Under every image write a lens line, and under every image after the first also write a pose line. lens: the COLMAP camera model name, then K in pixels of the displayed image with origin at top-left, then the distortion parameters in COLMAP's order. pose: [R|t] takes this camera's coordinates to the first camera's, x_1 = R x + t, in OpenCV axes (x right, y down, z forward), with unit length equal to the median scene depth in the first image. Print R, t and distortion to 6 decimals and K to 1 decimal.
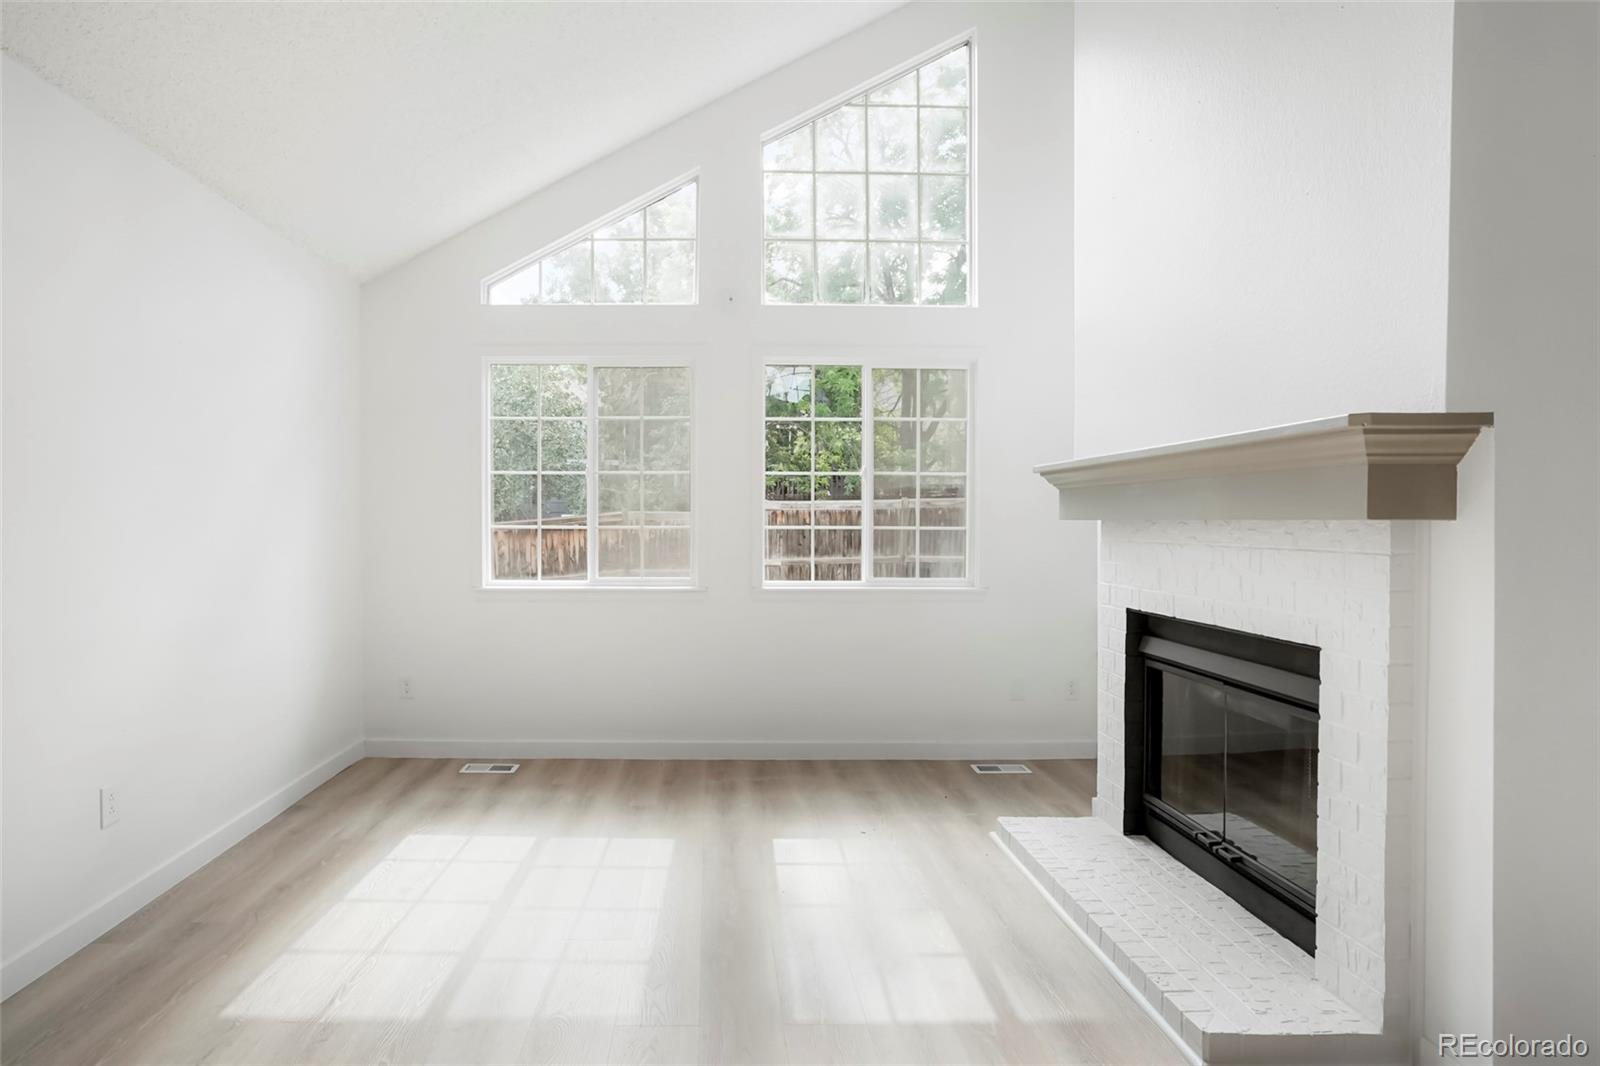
lens RADIAL K [[835.9, 0, 800.0], [0, 835.9, 533.0], [0, 0, 1]] dist [-0.001673, -0.000214]
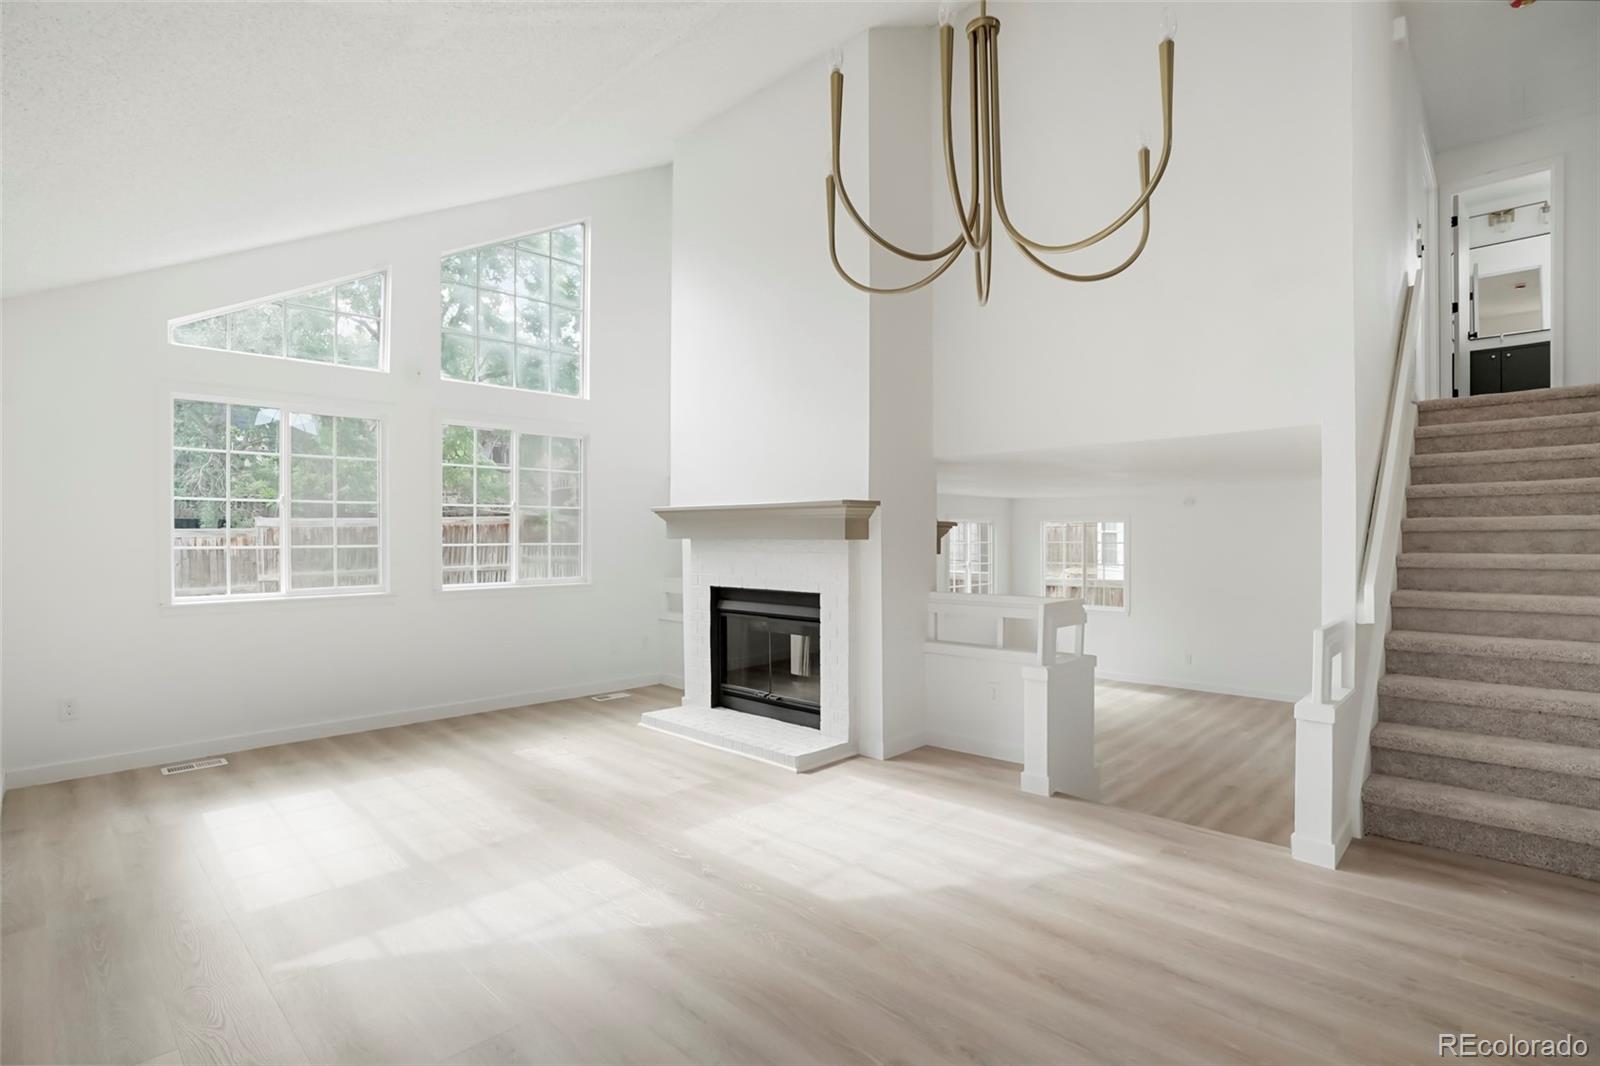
lens RADIAL K [[776.8, 0, 800.0], [0, 776.8, 533.0], [0, 0, 1]] dist [0.000635, 0.000284]
pose [[0.699631, 0.010062, 0.714433, -0.714644], [0.006181, 0.999778, -0.020134, 0.007054], [-0.714478, 0.018503, 0.699414, -0.364894]]
